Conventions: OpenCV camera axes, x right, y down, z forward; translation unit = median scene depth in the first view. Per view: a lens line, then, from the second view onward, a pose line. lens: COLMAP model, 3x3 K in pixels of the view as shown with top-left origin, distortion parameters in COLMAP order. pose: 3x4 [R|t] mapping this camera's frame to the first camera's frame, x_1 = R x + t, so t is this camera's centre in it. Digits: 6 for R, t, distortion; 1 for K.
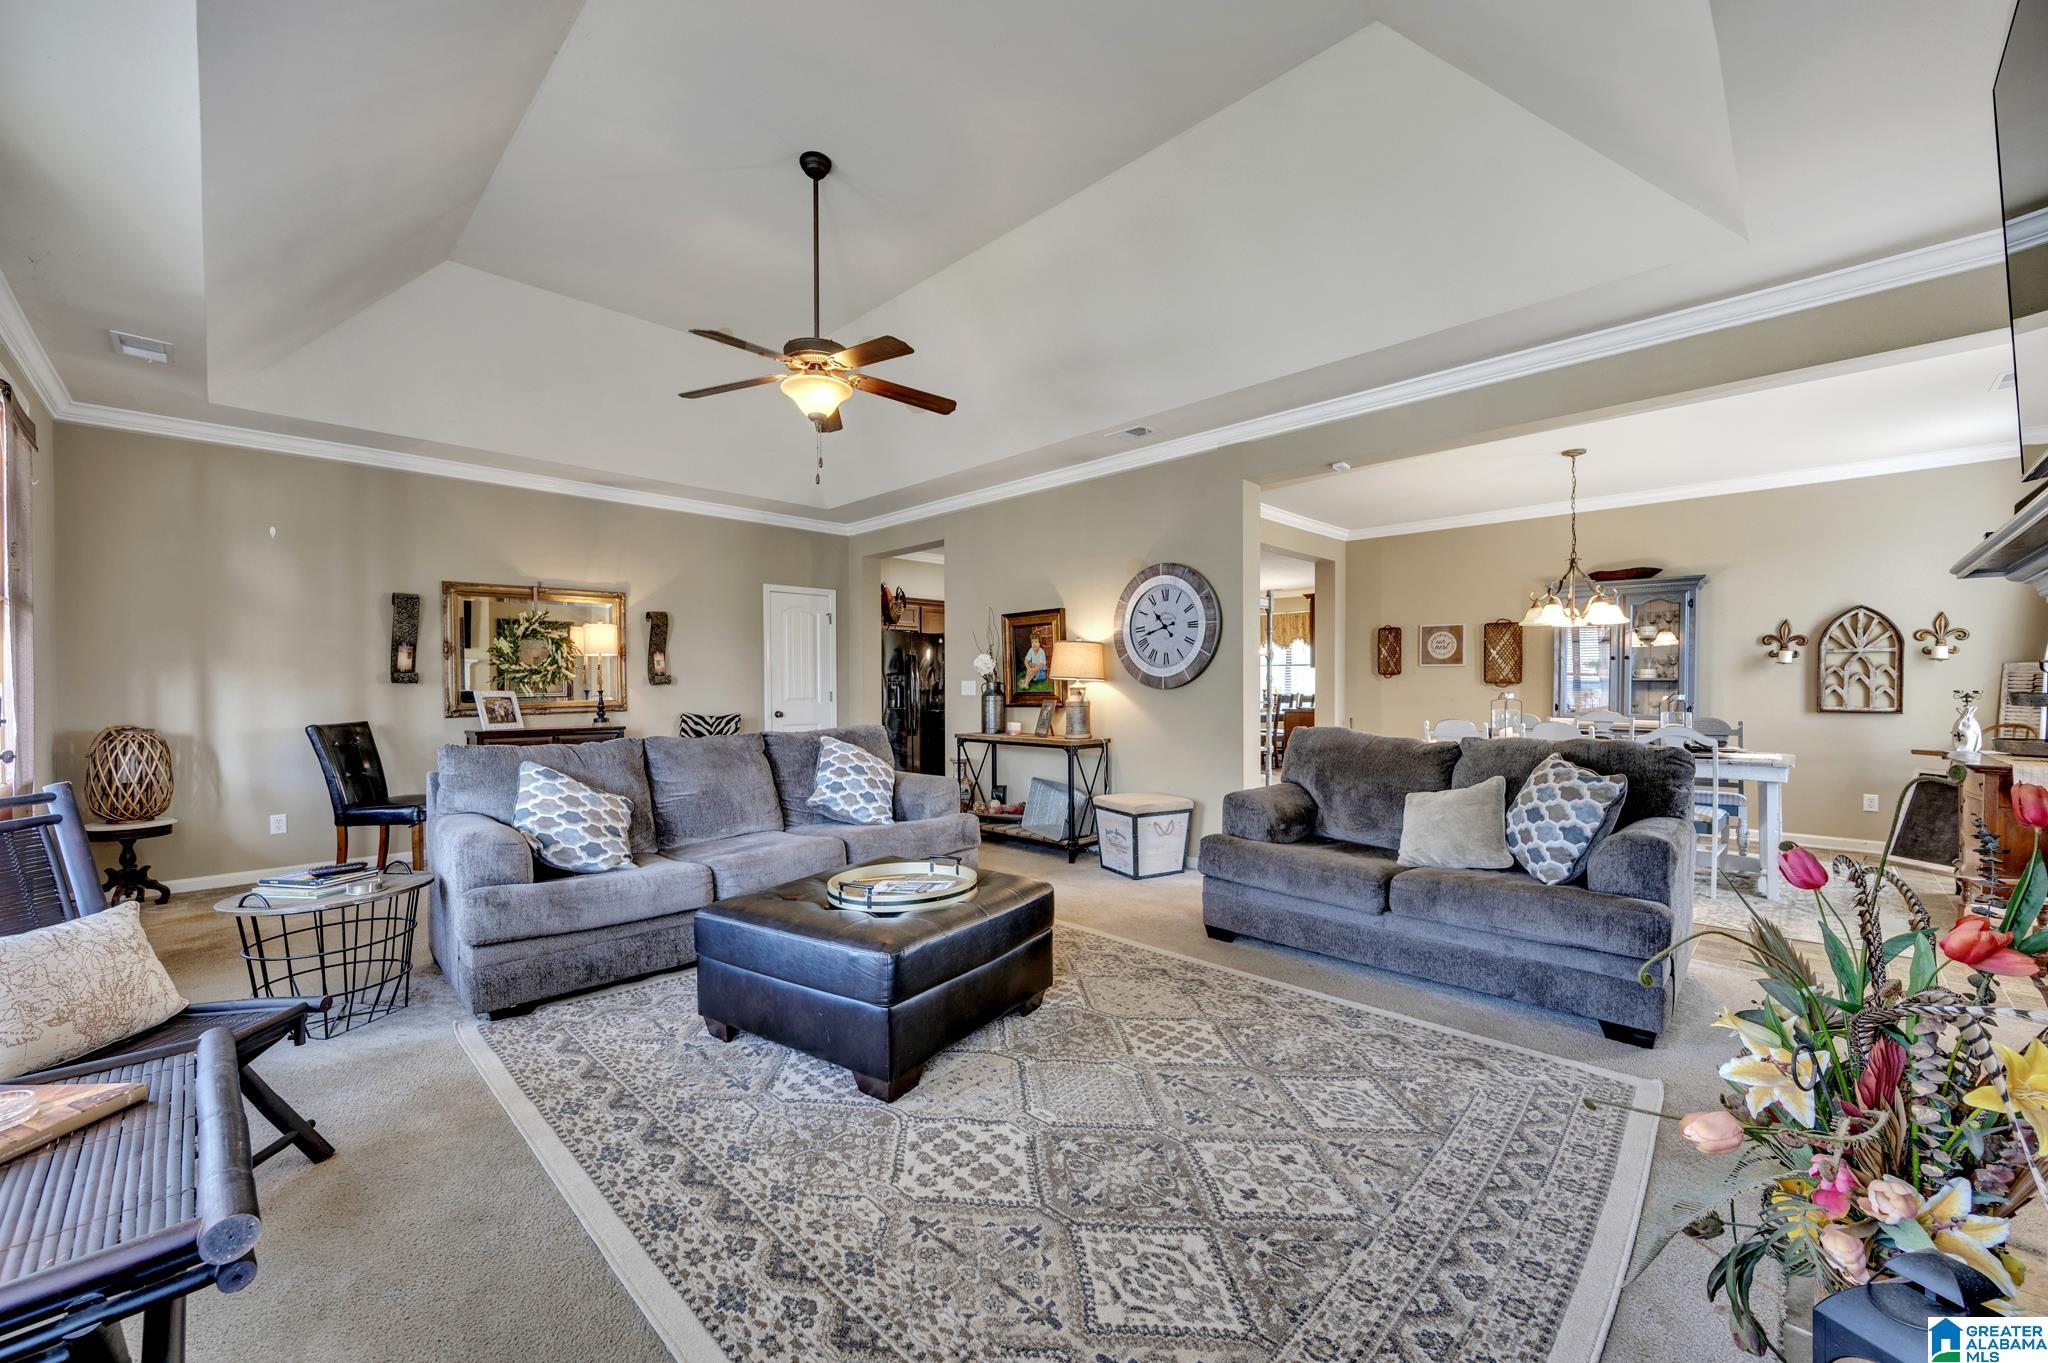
lens RADIAL K [[803.8, 0, 1026.6], [0, 803.8, 690.2], [0, 0, 1]] dist [0.000088, 0.000057]
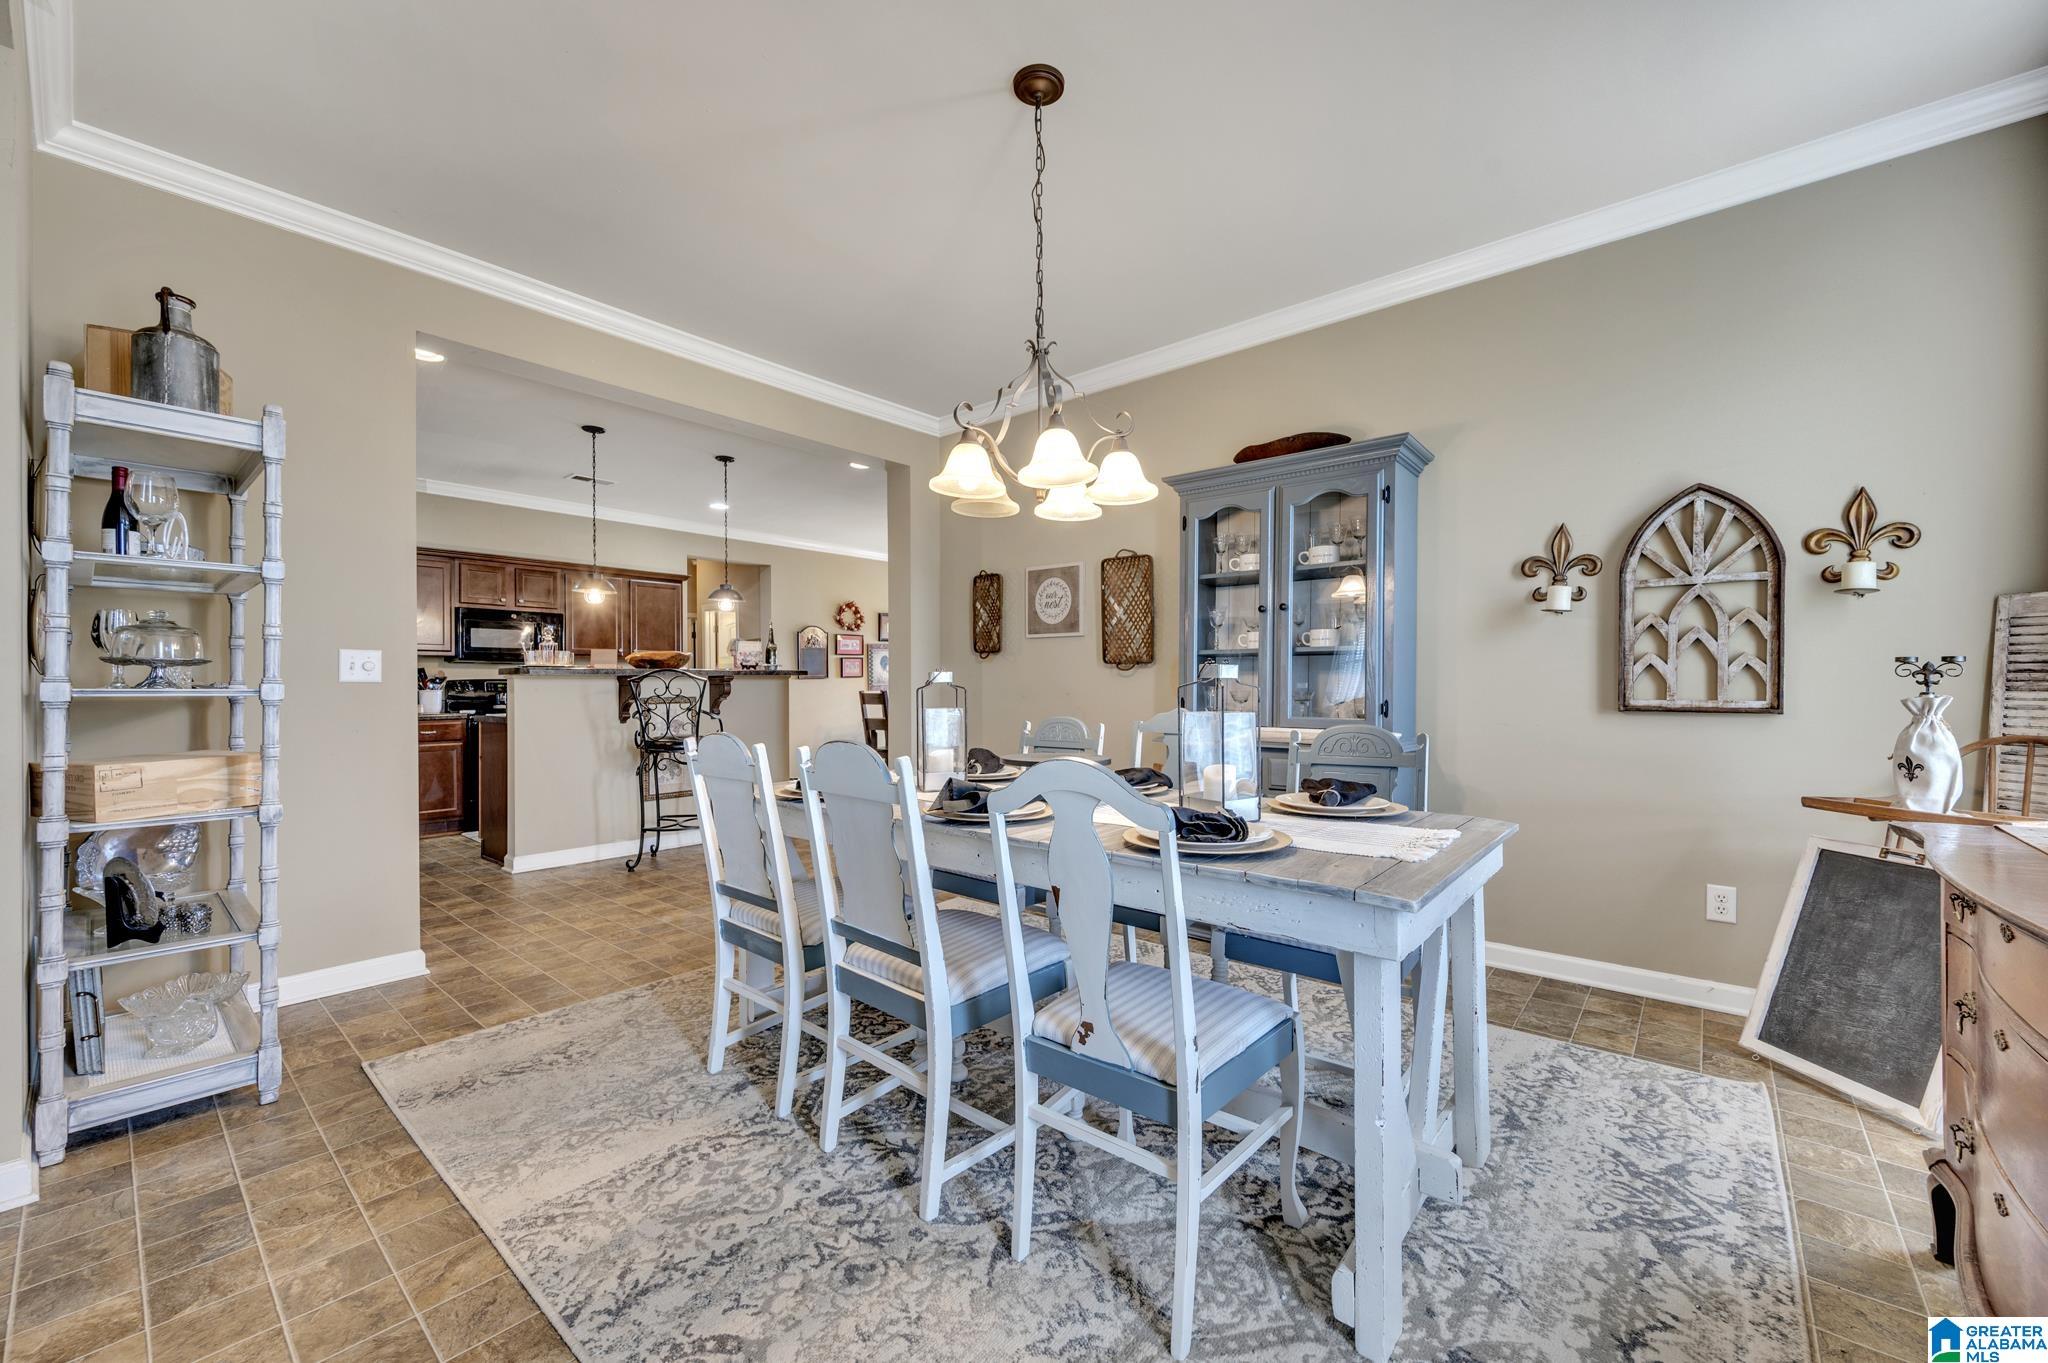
lens RADIAL K [[799.4, 0, 1024.5], [0, 799.4, 688.5], [0, 0, 1]] dist [-0.001645, -0.000318]
pose [[0.997731, -0.001145, 0.067310, 0.614758], [0.001614, 0.999975, -0.006912, 0.016924], [-0.067300, 0.007005, 0.997708, 0.563249]]
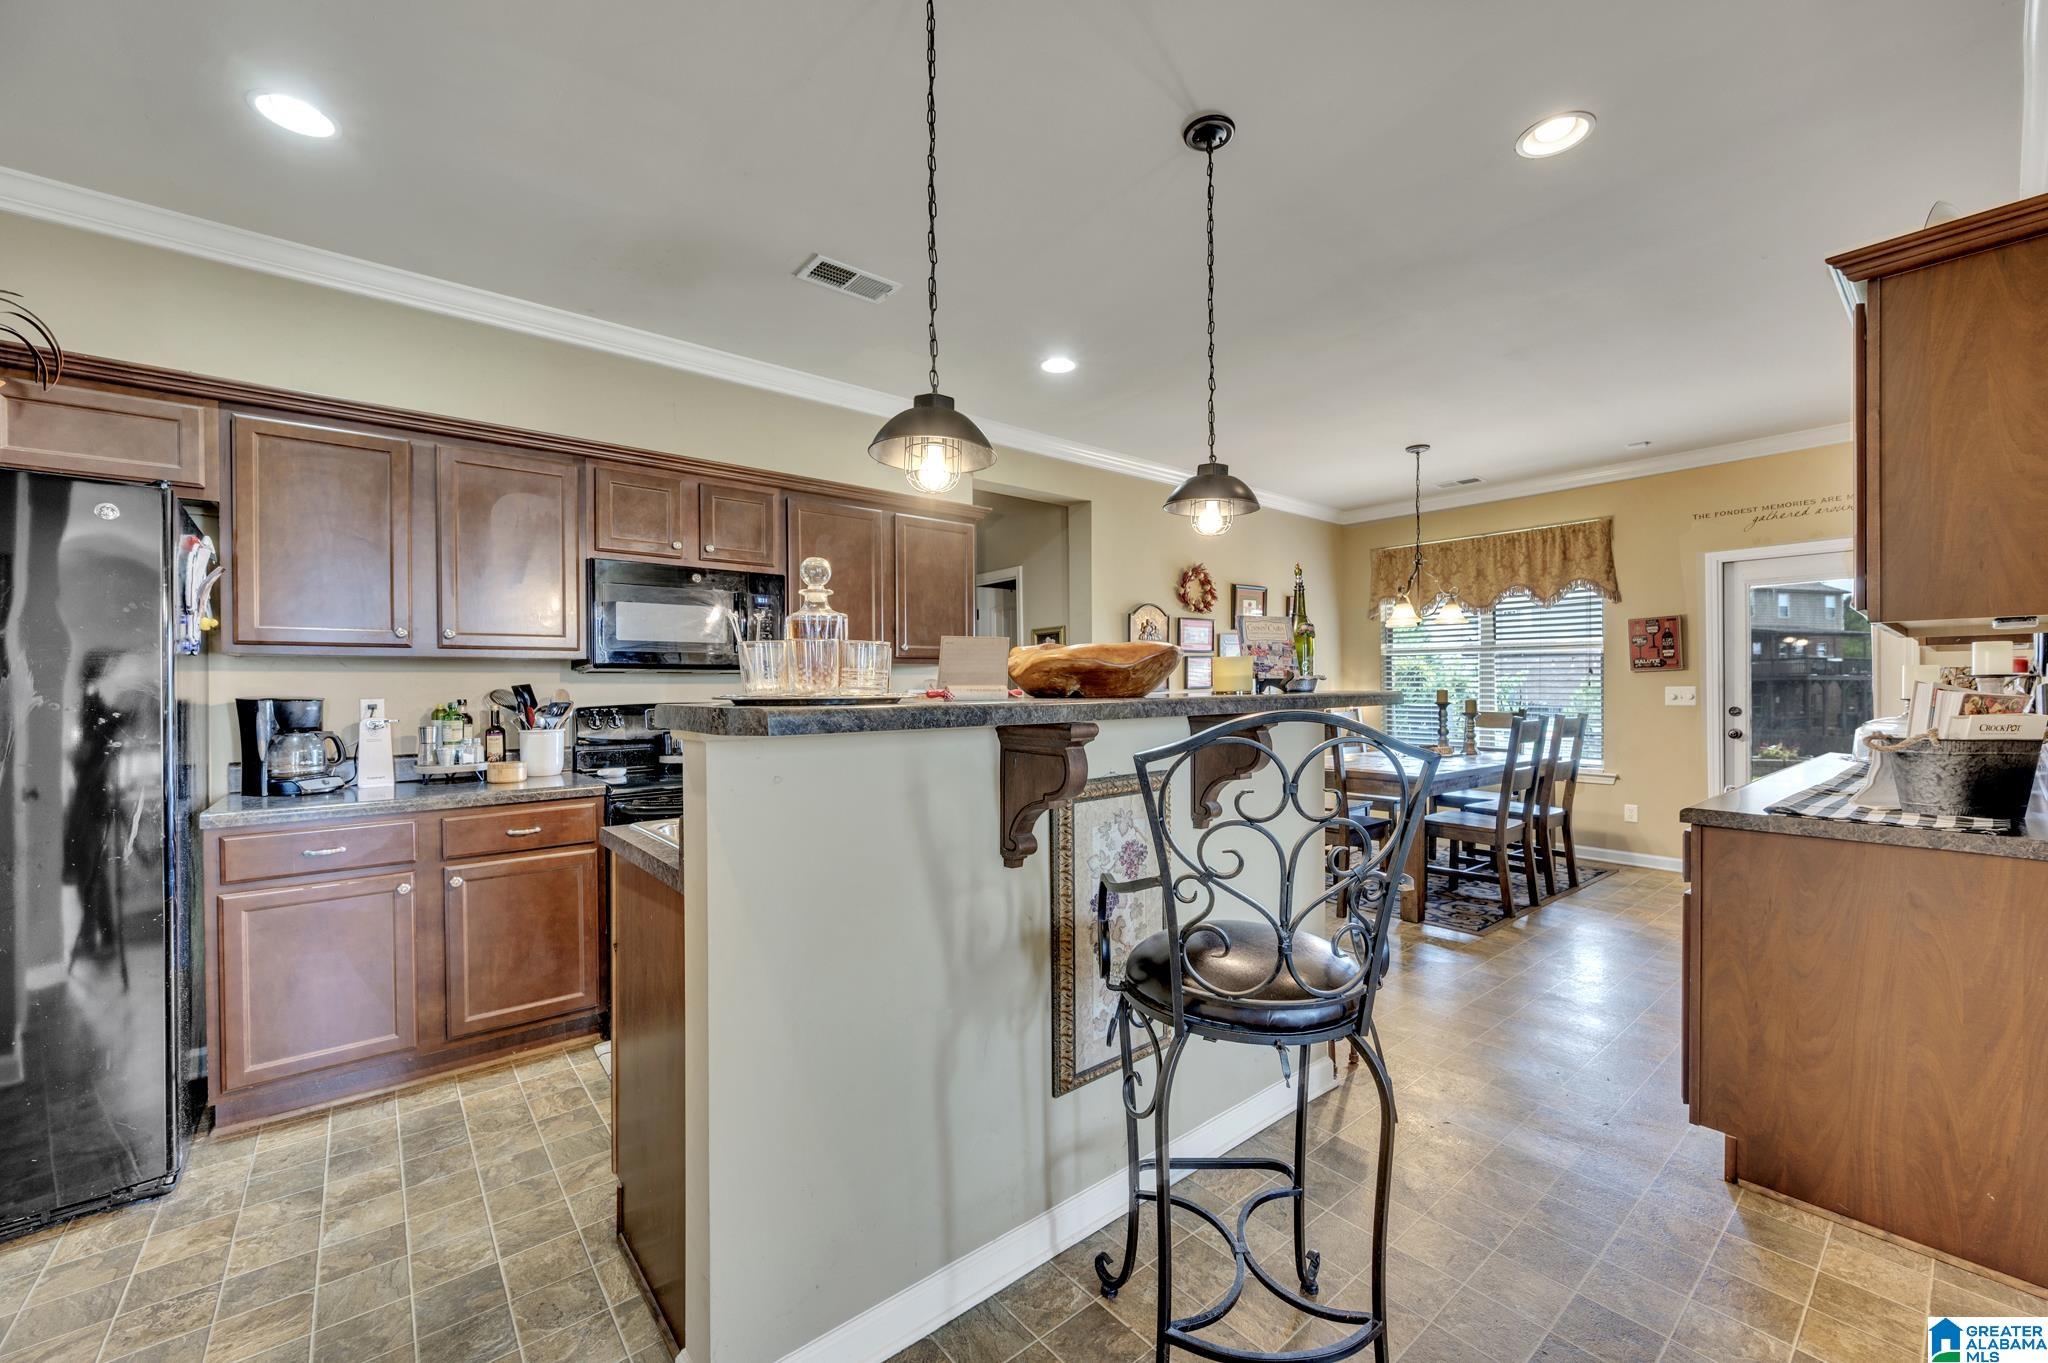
lens RADIAL K [[803.8, 0, 1026.6], [0, 803.8, 690.2], [0, 0, 1]] dist [0.000088, 0.000057]
pose [[0.994347, 0.000692, -0.106176, 0.235119], [-0.000727, 1.000000, -0.000283, -0.018006], [0.106176, 0.000359, 0.994347, 1.247404]]
